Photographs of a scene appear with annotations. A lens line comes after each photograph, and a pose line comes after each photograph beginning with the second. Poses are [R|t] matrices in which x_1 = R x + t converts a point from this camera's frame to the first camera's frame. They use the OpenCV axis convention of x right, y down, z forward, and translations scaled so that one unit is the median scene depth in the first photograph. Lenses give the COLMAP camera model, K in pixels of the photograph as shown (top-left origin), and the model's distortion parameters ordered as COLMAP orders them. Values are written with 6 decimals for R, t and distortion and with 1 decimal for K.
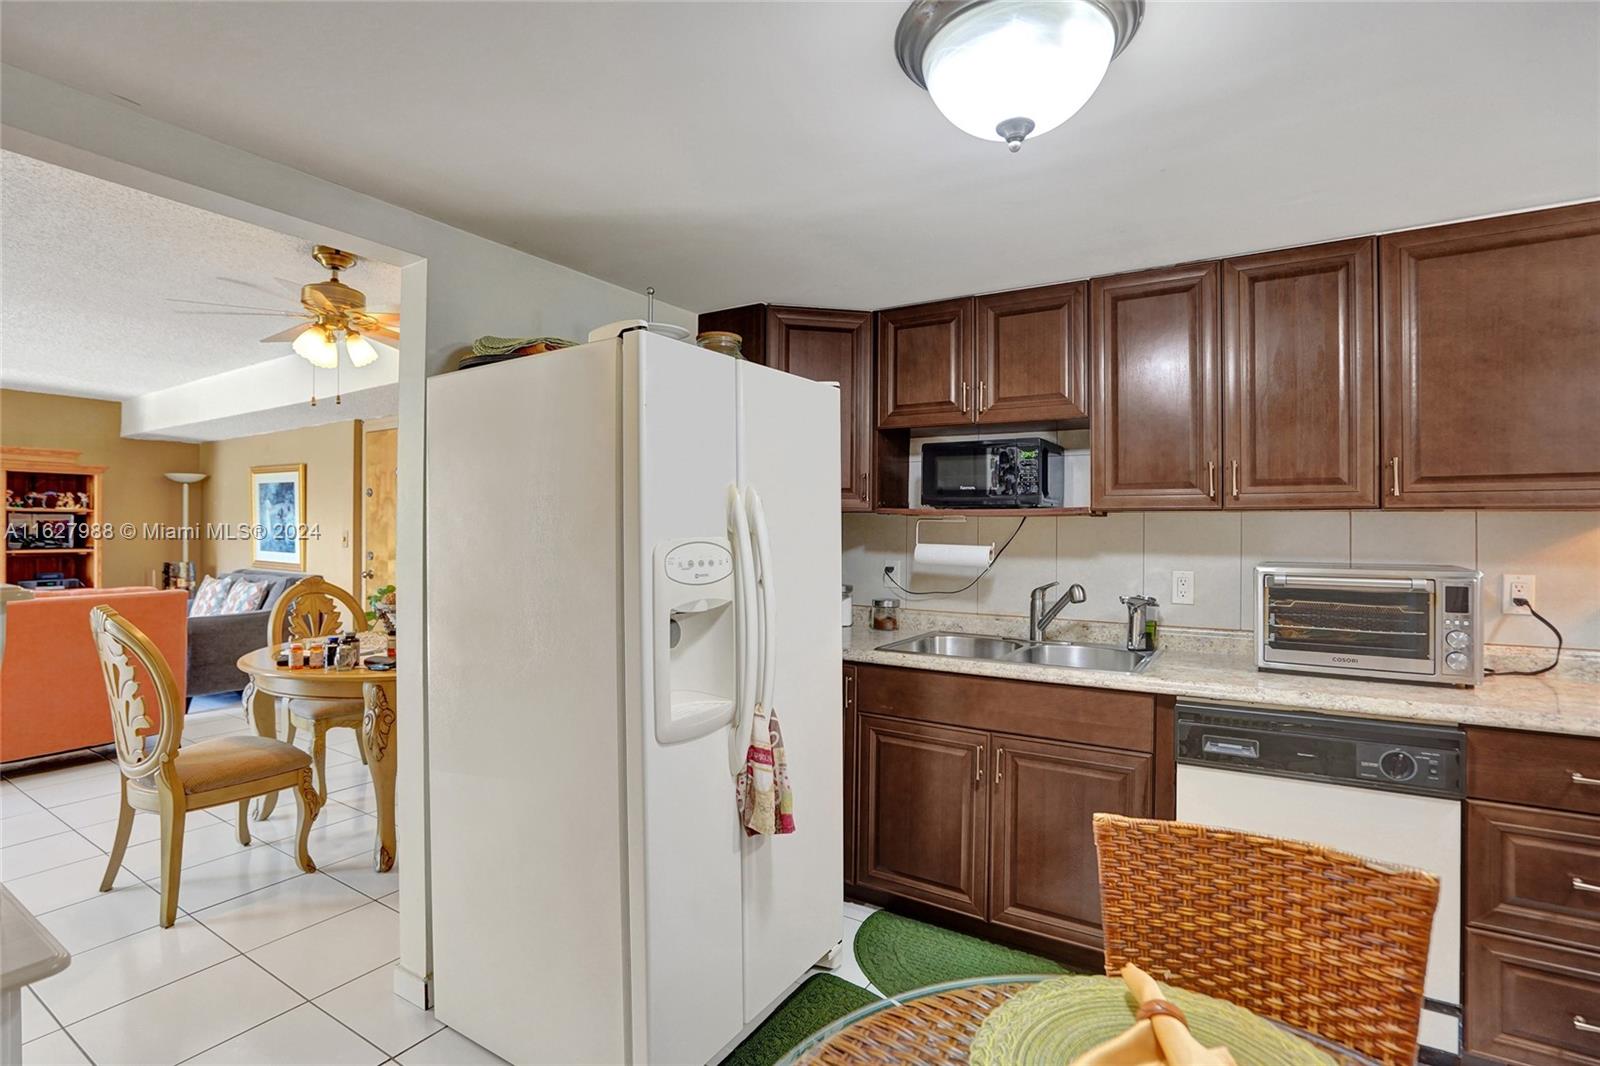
lens RADIAL K [[742.8, 0, 791.9], [0, 742.8, 531.8], [0, 0, 1]] dist [-0.048389, 0.014880]
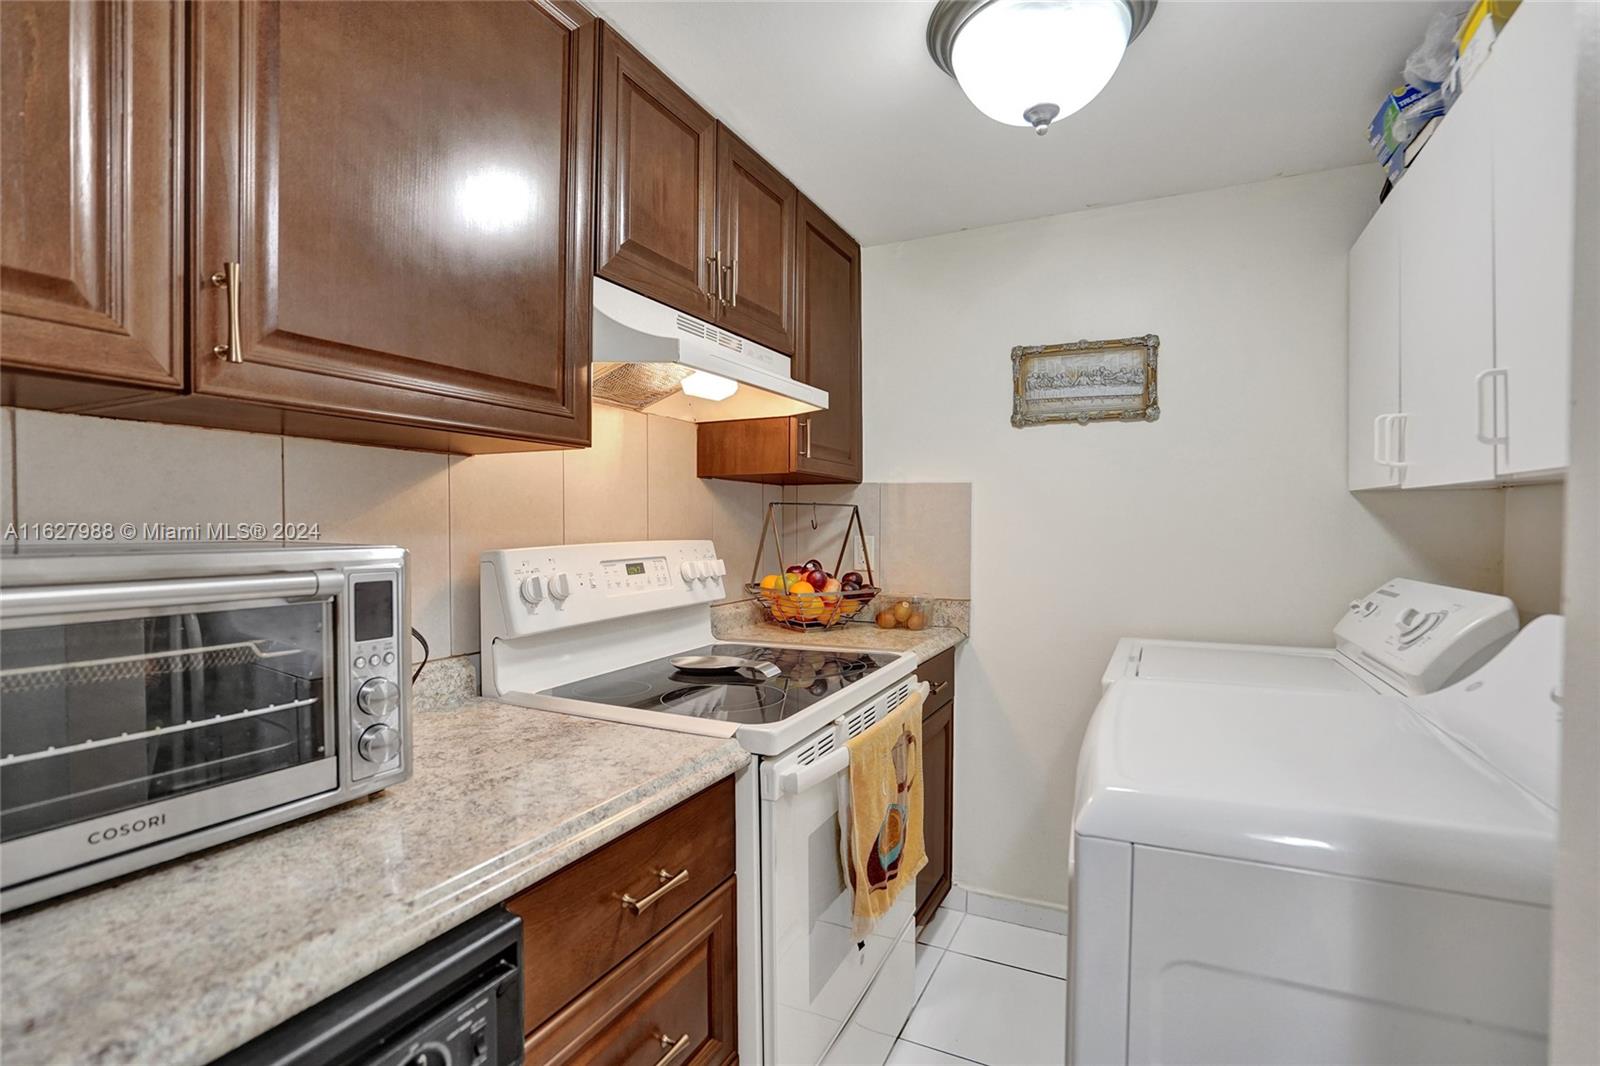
lens RADIAL K [[742.8, 0, 808.7], [0, 742.8, 542.0], [0, 0, 1]] dist [-0.048389, 0.014880]
pose [[-0.106293, -0.024281, 0.994038, 0.326636], [-0.000057, 0.999702, 0.024413, 0.029877], [-0.994335, 0.002538, -0.106263, 0.583489]]
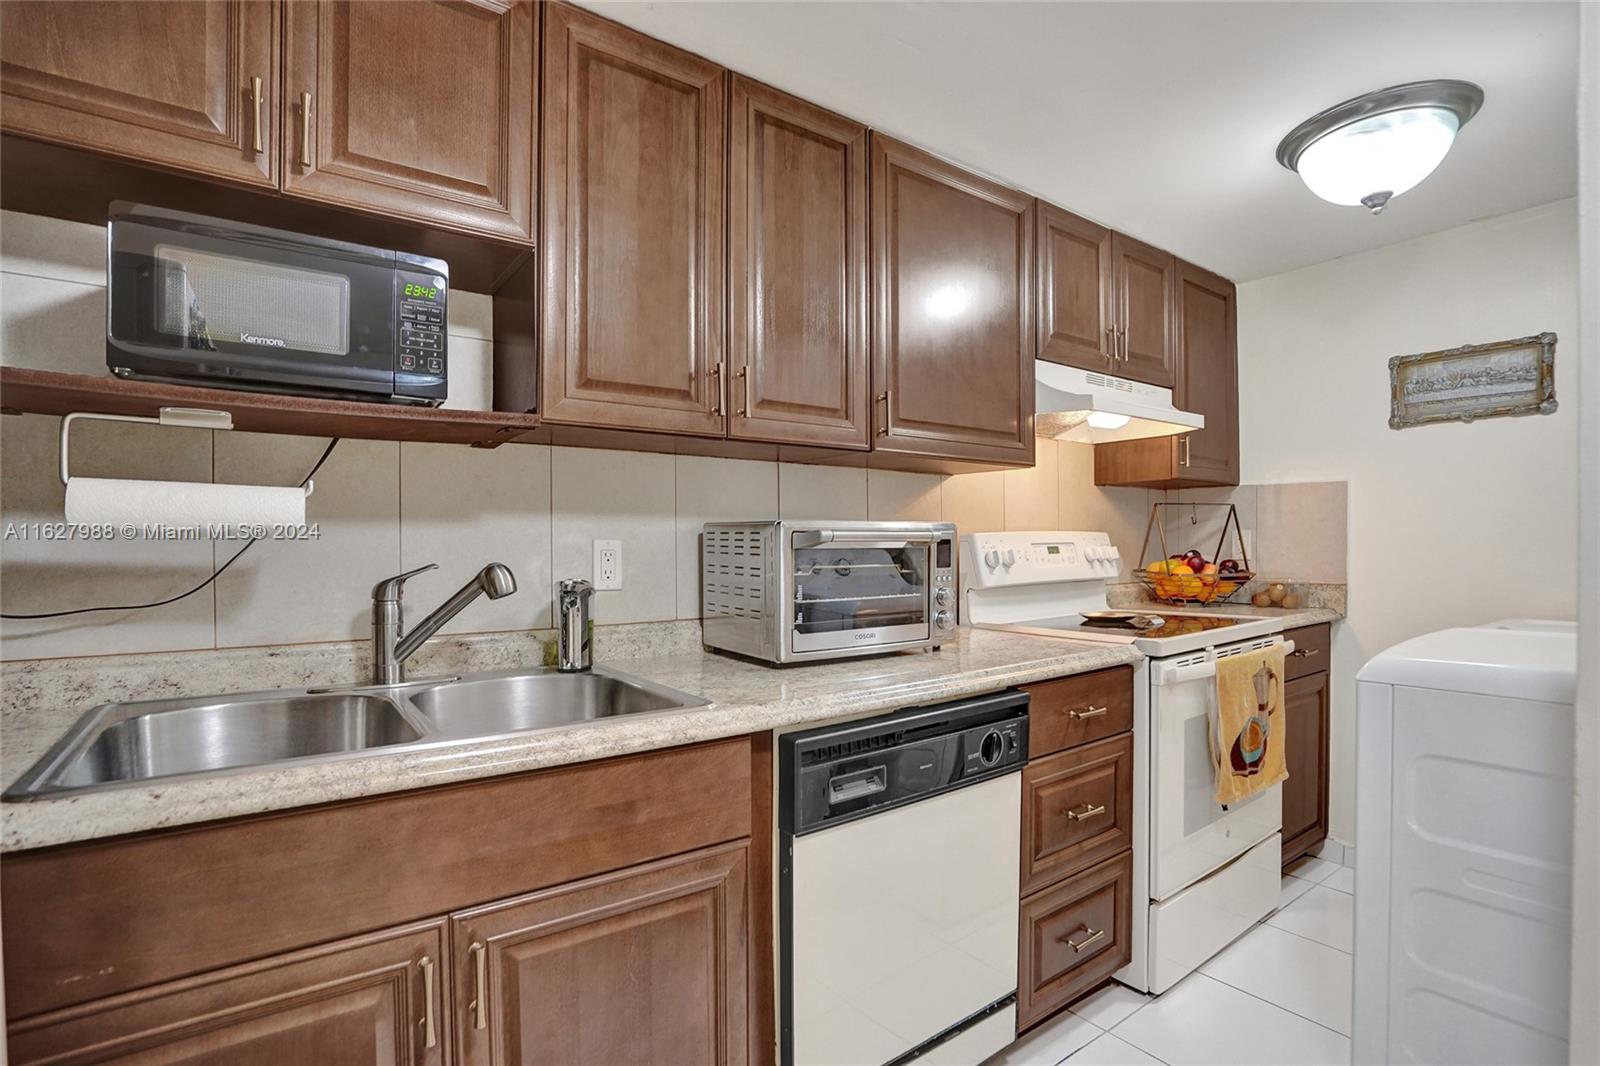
lens RADIAL K [[742.8, 0, 795.6], [0, 742.8, 553.0], [0, 0, 1]] dist [-0.048389, 0.014880]
pose [[0.382815, -0.016235, 0.923682, -0.018729], [0.007978, 0.999866, 0.014267, 0.059365], [-0.923791, 0.001908, 0.382893, 0.611198]]
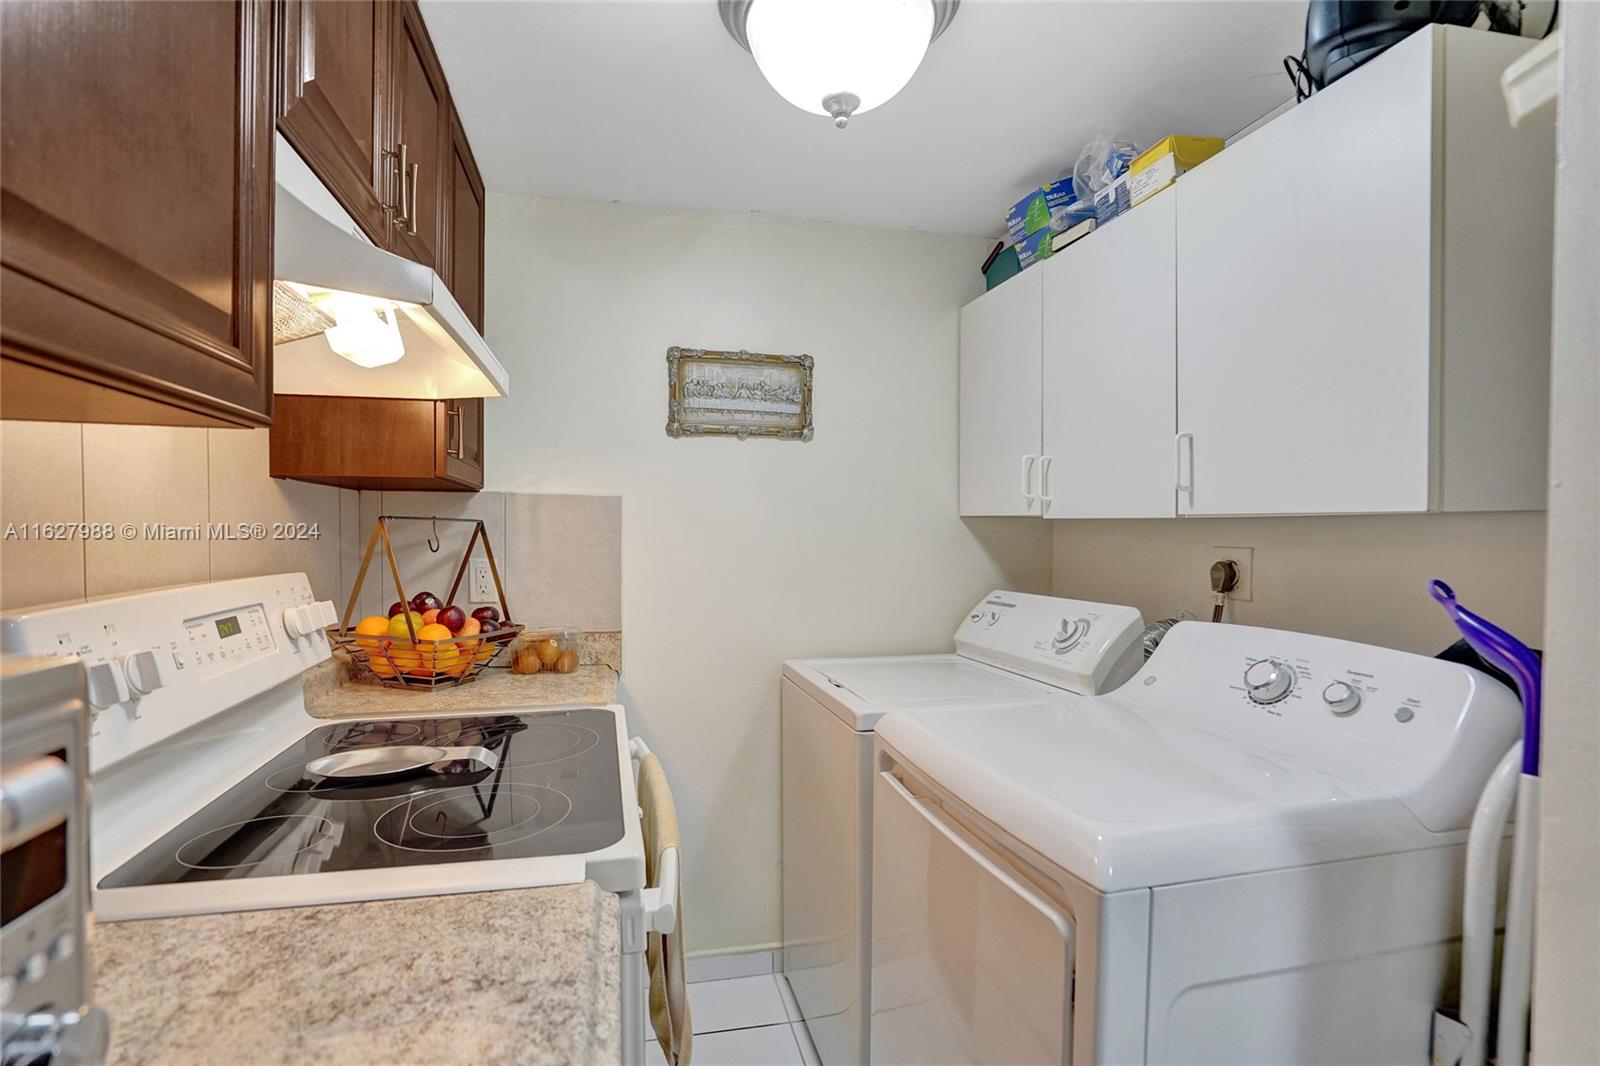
lens RADIAL K [[783.4, 0, 769.4], [0, 783.4, 542.0], [0, 0, 1]] dist [-0.026509, 0.019014]
pose [[-0.699118, -0.014493, 0.714859, 0.505245], [-0.005936, 0.999878, 0.014467, 0.015299], [-0.714982, 0.005871, -0.699118, 0.760910]]
